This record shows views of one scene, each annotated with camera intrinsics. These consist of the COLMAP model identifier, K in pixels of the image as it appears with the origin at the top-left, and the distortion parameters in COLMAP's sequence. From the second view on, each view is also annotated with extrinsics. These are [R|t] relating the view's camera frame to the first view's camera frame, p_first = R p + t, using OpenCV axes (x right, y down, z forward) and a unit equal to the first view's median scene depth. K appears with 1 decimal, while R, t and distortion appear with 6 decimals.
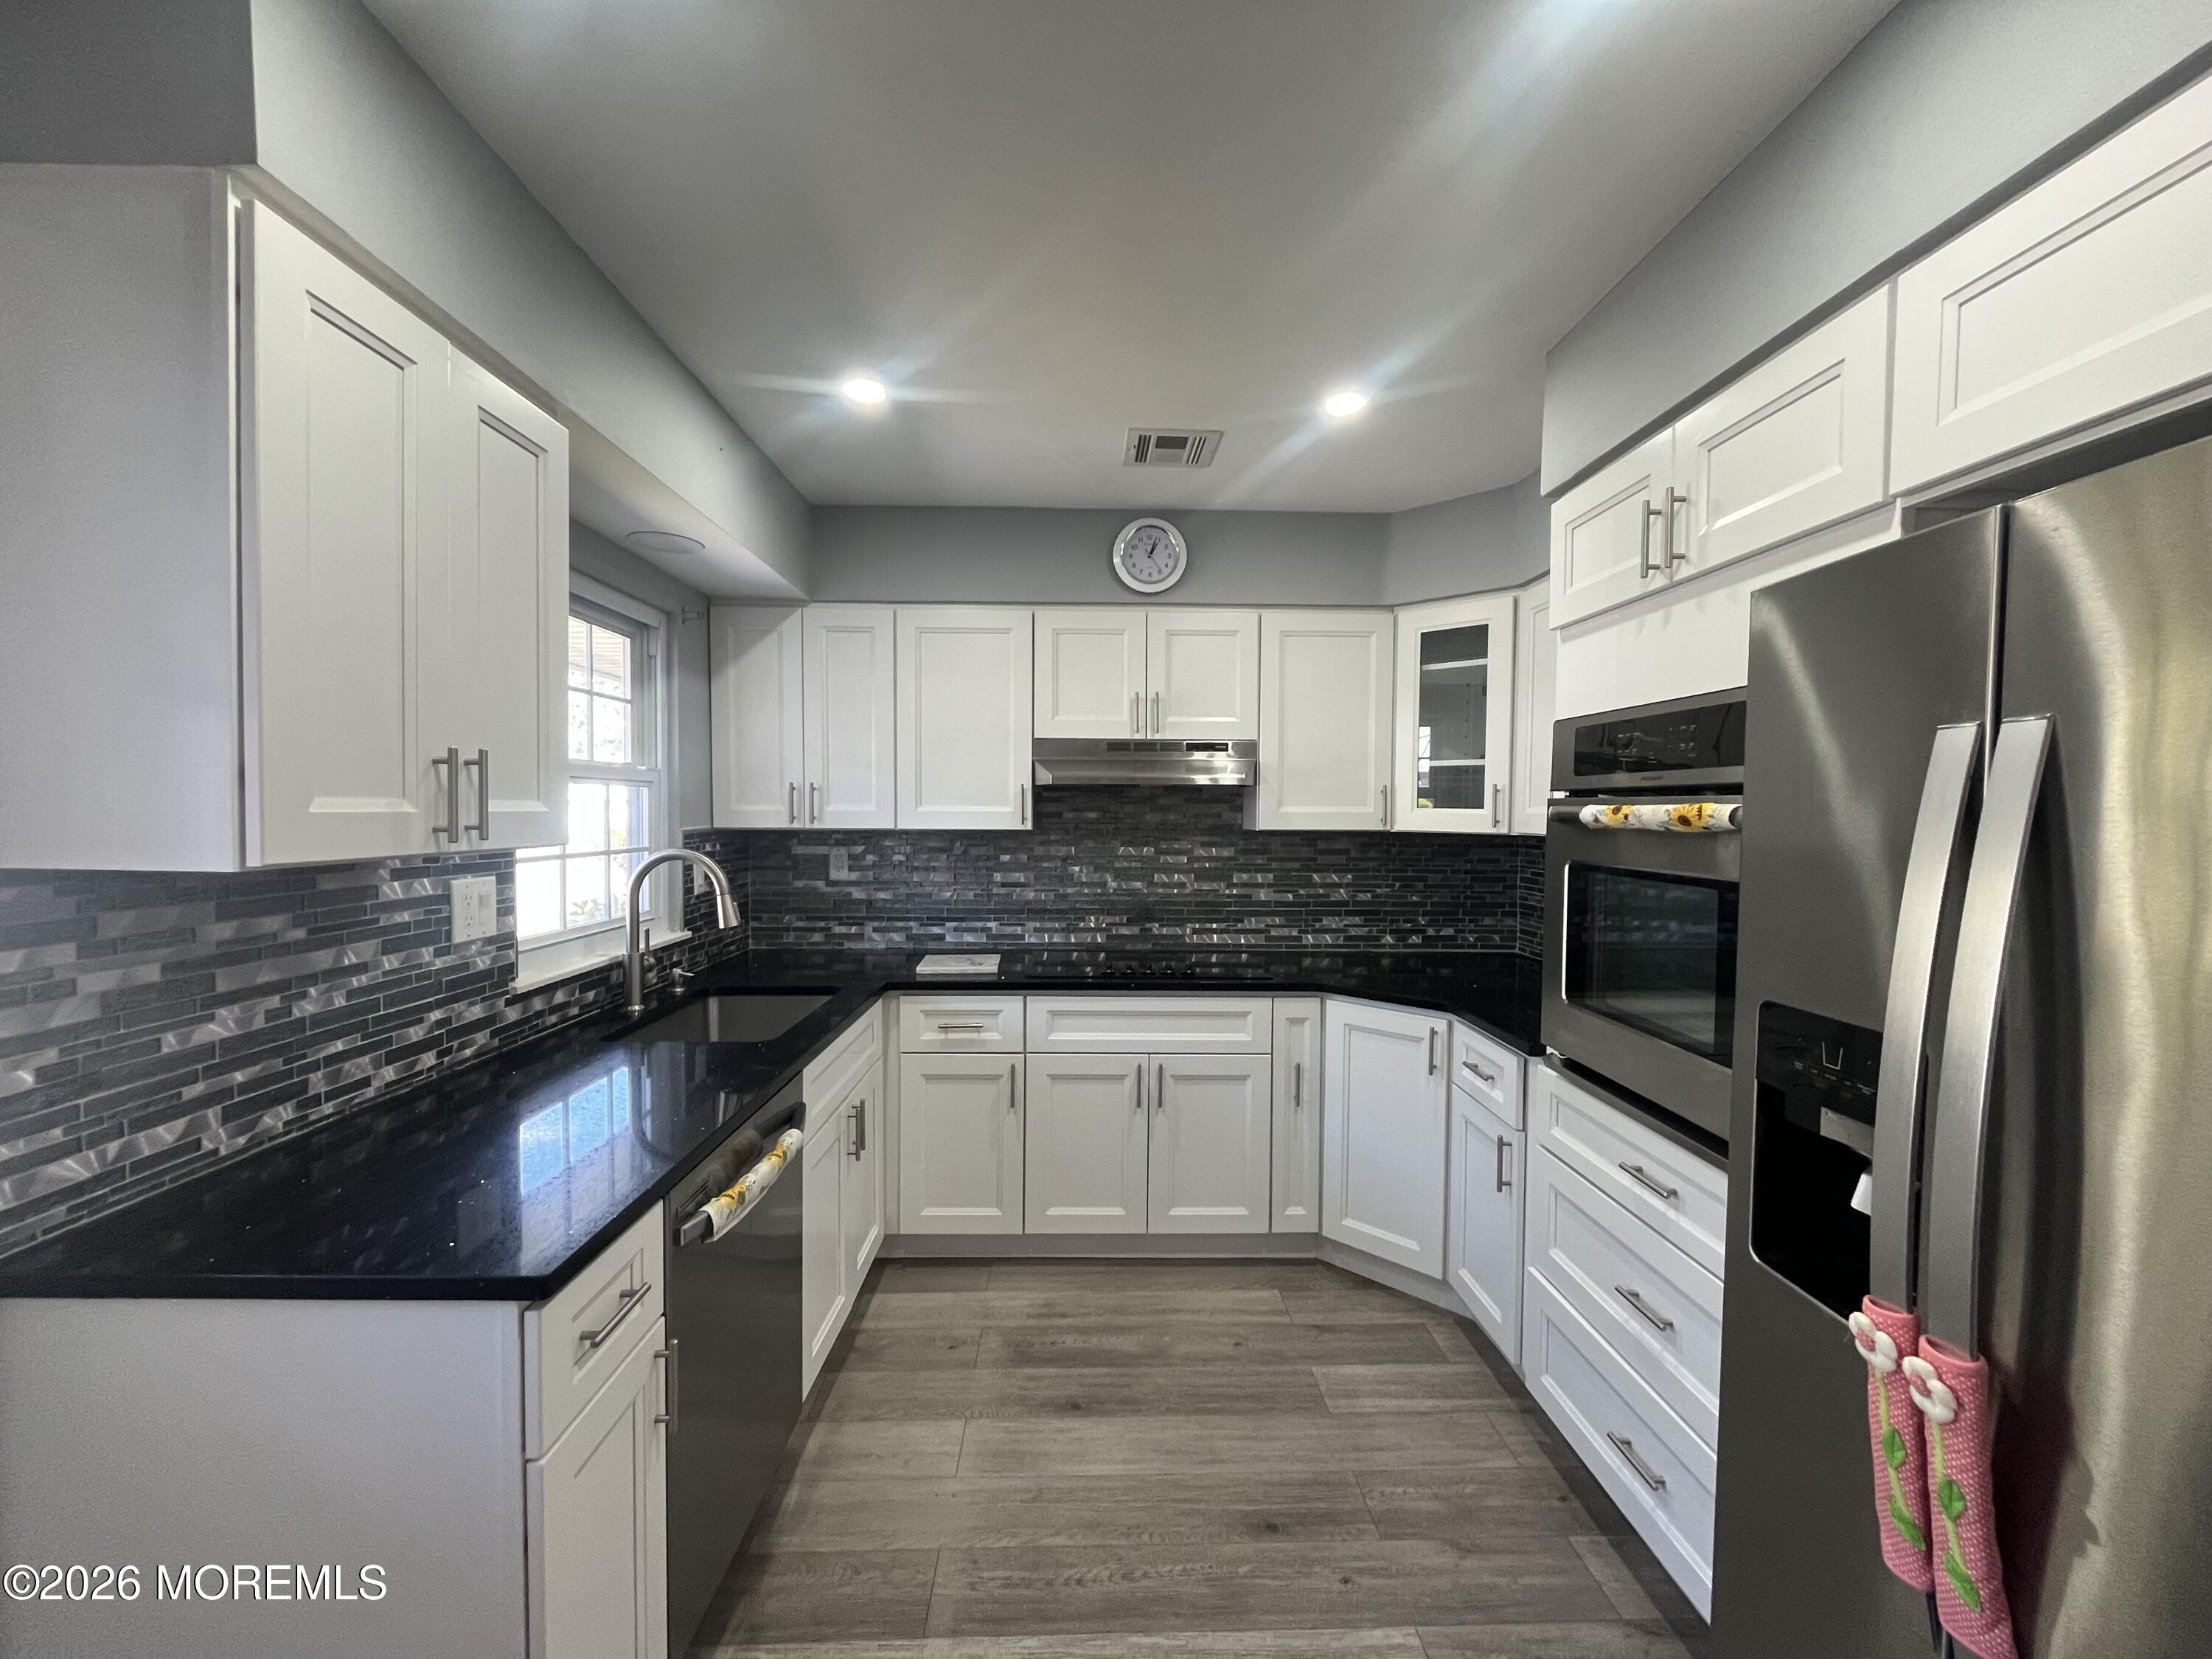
lens RADIAL K [[890.0, 0, 1112.2], [0, 890.0, 837.6], [0, 0, 1]] dist [-0.000666, 0.000143]
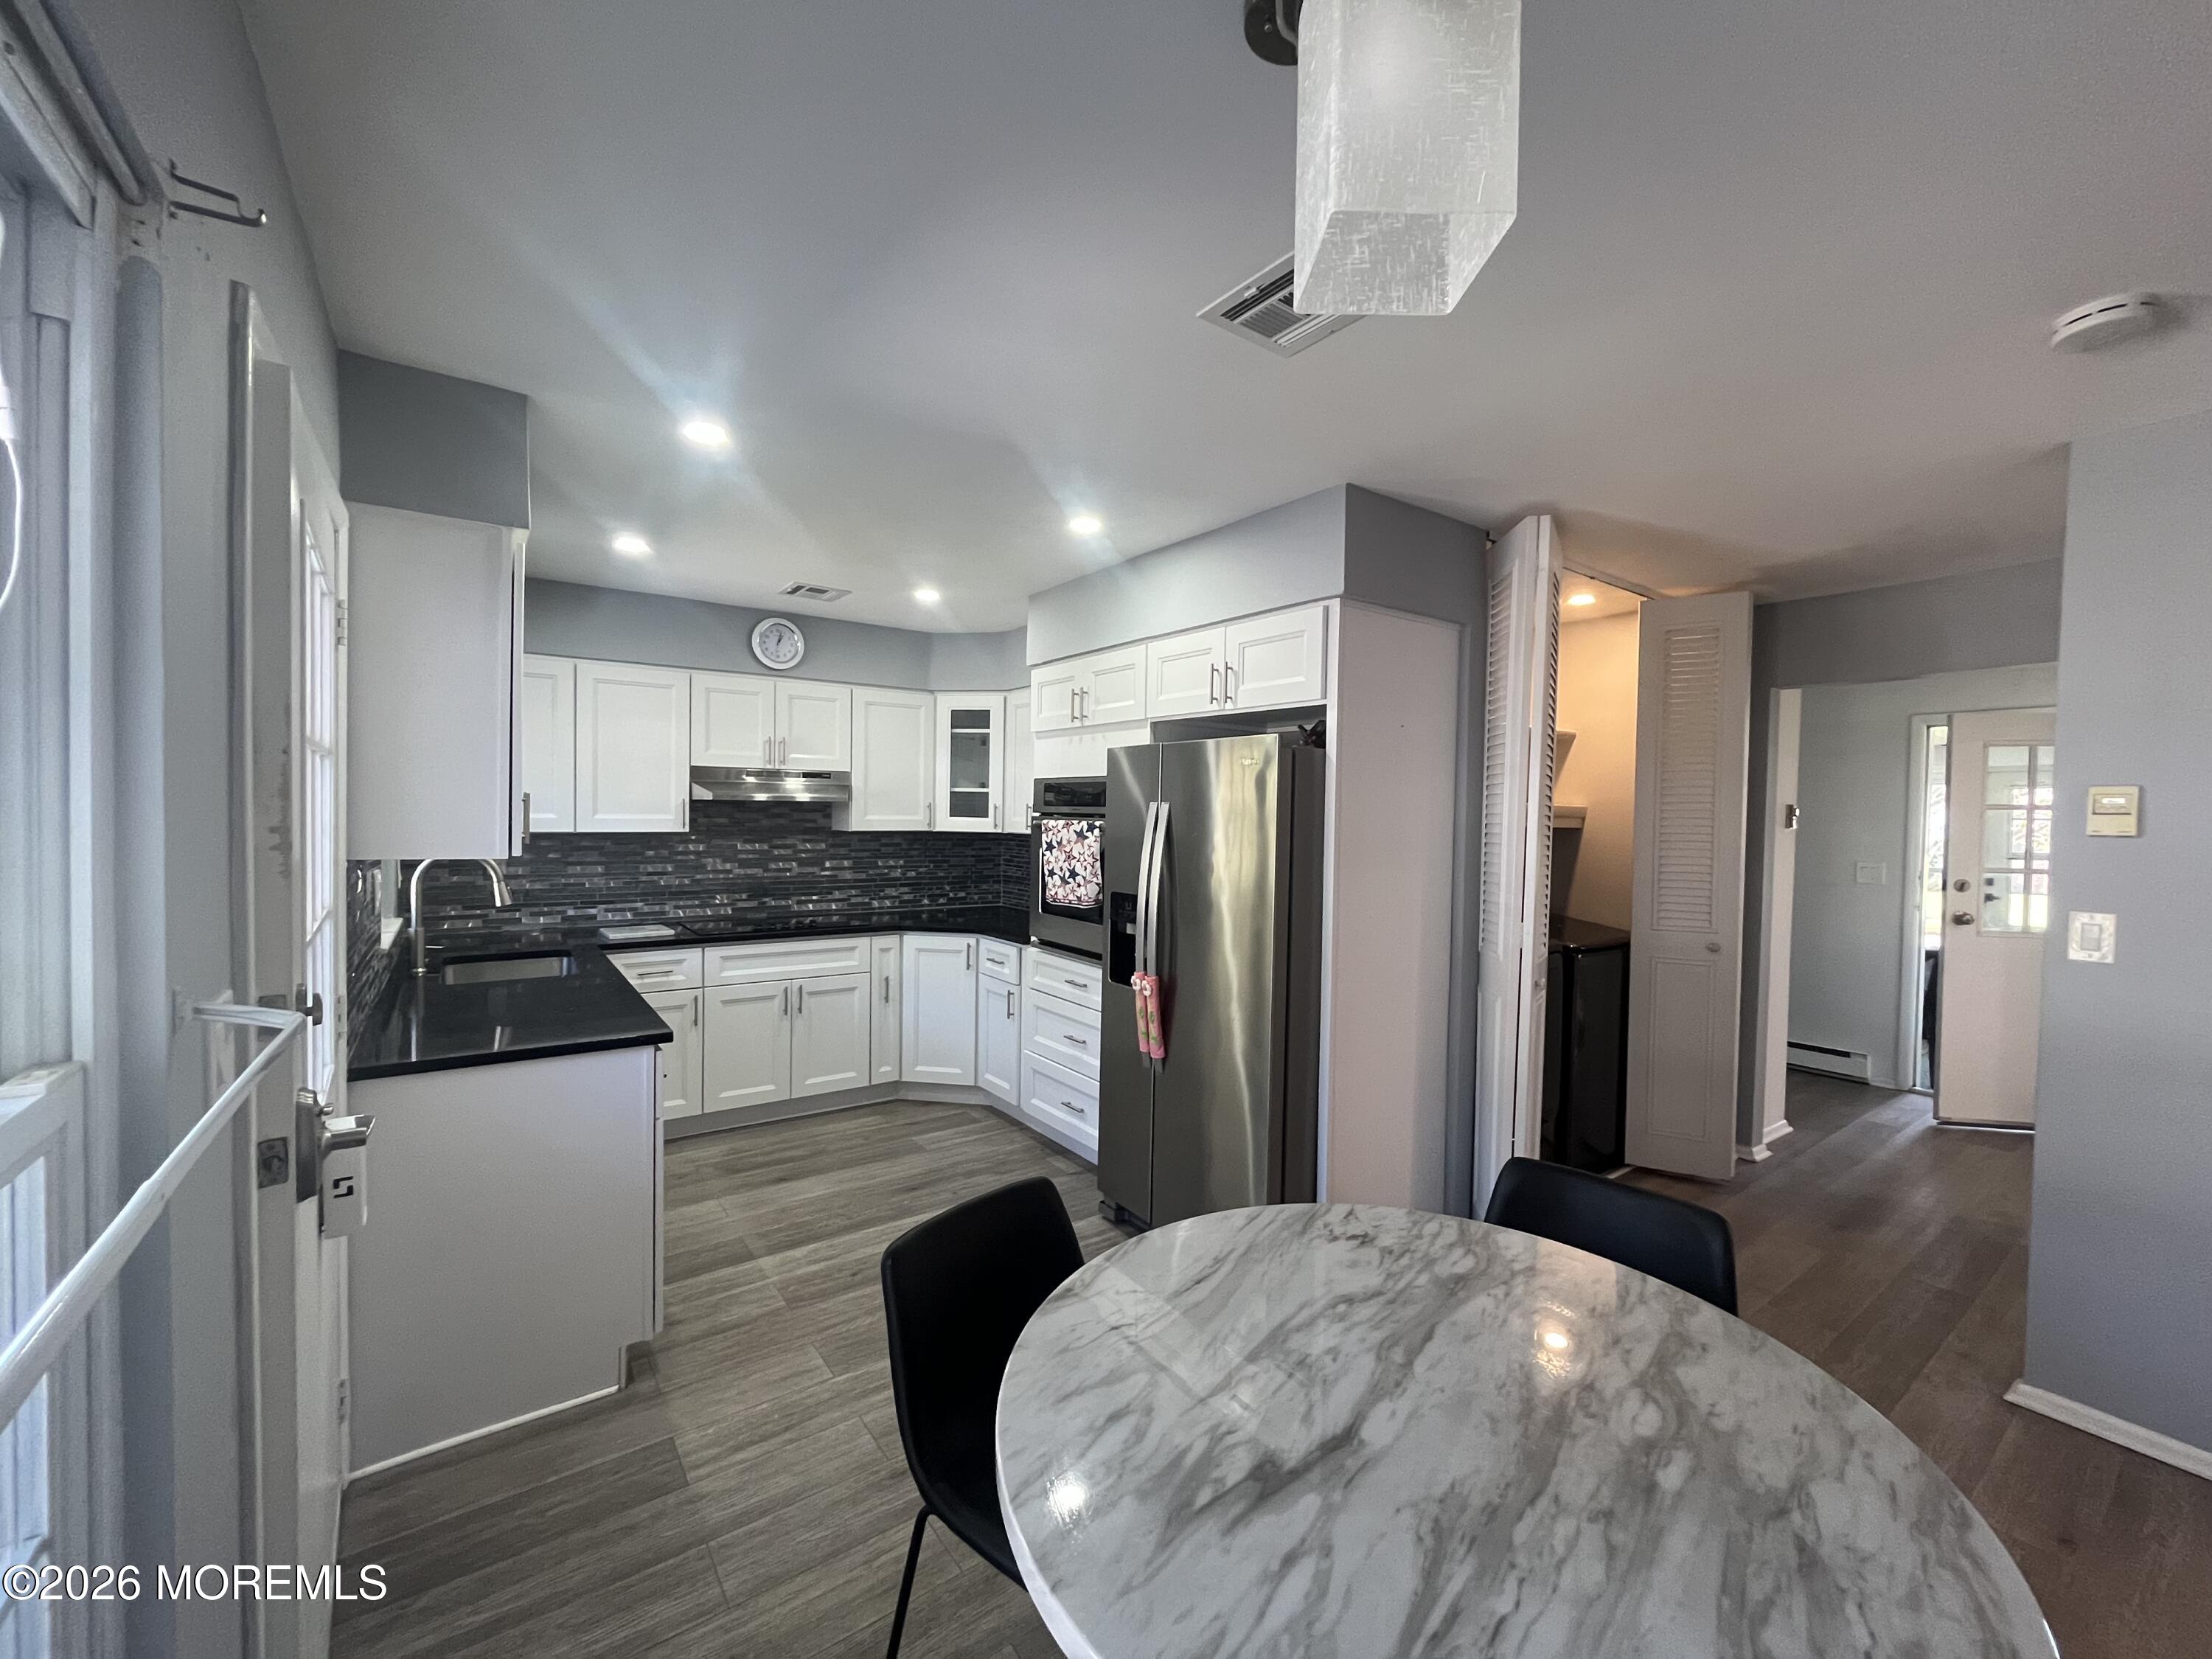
lens RADIAL K [[890.0, 0, 1112.2], [0, 890.0, 837.6], [0, 0, 1]] dist [-0.000666, 0.000143]
pose [[0.825064, -0.010715, 0.564937, -0.363559], [0.007776, 0.999941, 0.007609, -0.005942], [-0.564985, -0.001885, 0.825099, -0.560951]]
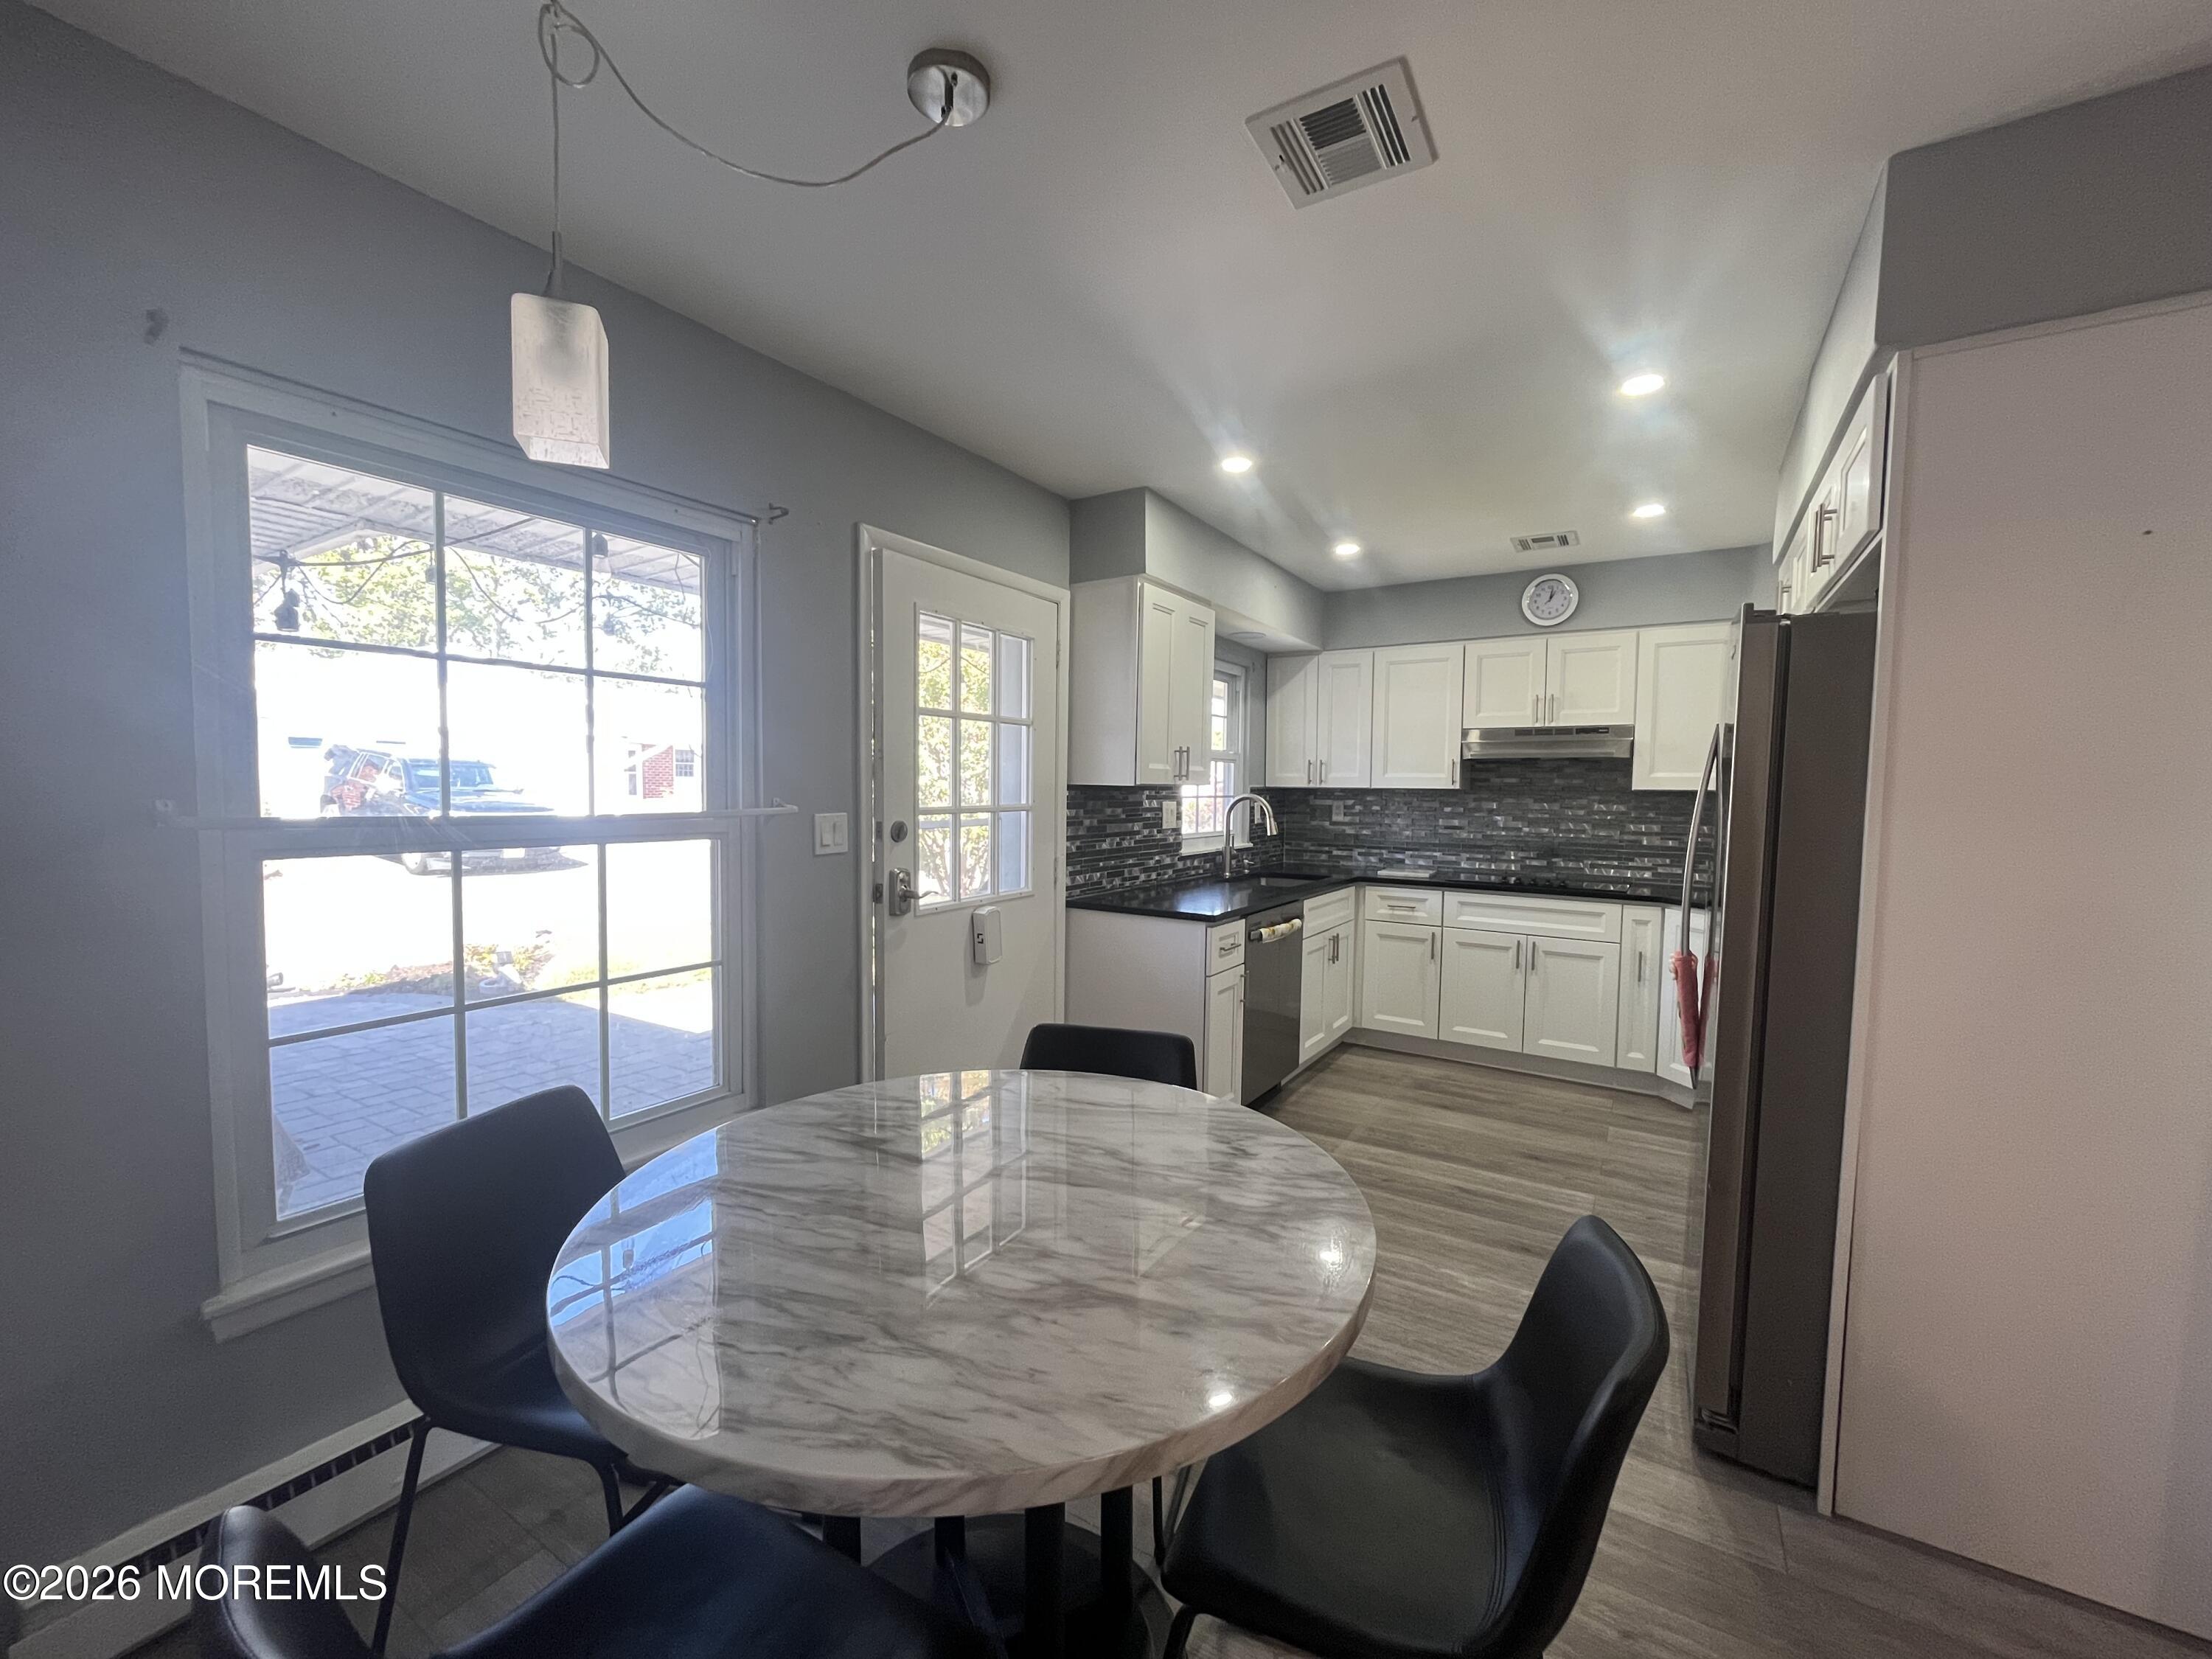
lens RADIAL K [[890.0, 0, 1112.2], [0, 890.0, 837.6], [0, 0, 1]] dist [-0.000666, 0.000143]
pose [[0.831889, 0.034891, -0.553844, 0.290101], [-0.024055, 0.999351, 0.026825, 0.053139], [0.554421, -0.008993, 0.832188, -0.662501]]
